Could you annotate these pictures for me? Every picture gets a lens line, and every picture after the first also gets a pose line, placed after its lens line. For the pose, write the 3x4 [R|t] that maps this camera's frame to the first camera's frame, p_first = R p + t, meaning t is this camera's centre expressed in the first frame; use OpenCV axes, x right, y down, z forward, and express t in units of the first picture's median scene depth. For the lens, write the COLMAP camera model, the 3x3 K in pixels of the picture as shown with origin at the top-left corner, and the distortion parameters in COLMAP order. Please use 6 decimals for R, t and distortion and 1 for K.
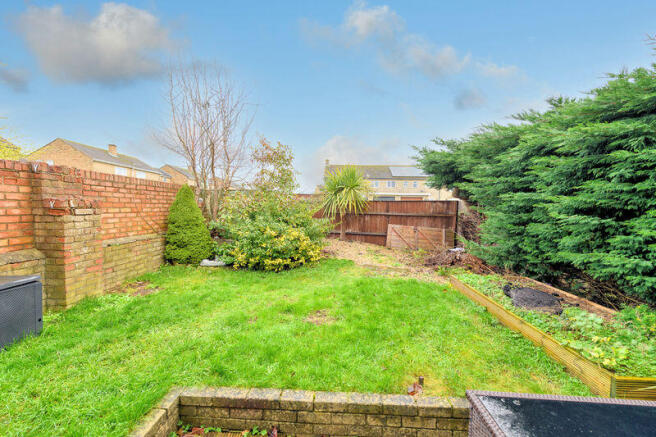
lens RADIAL K [[258.8, 0, 327.7], [0, 258.8, 216.8], [0, 0, 1]] dist [0.001492, 0.000007]
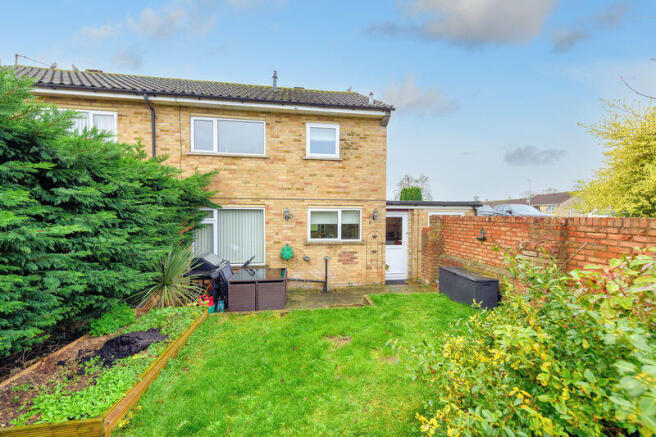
lens RADIAL K [[258.8, 0, 329.1], [0, 258.8, 217.1], [0, 0, 1]] dist [0.001492, 0.000007]
pose [[-0.984053, -0.007423, -0.177718, 0.203460], [-0.017020, 0.998474, 0.052537, -0.208916], [0.177057, 0.054724, -0.982678, 1.754377]]
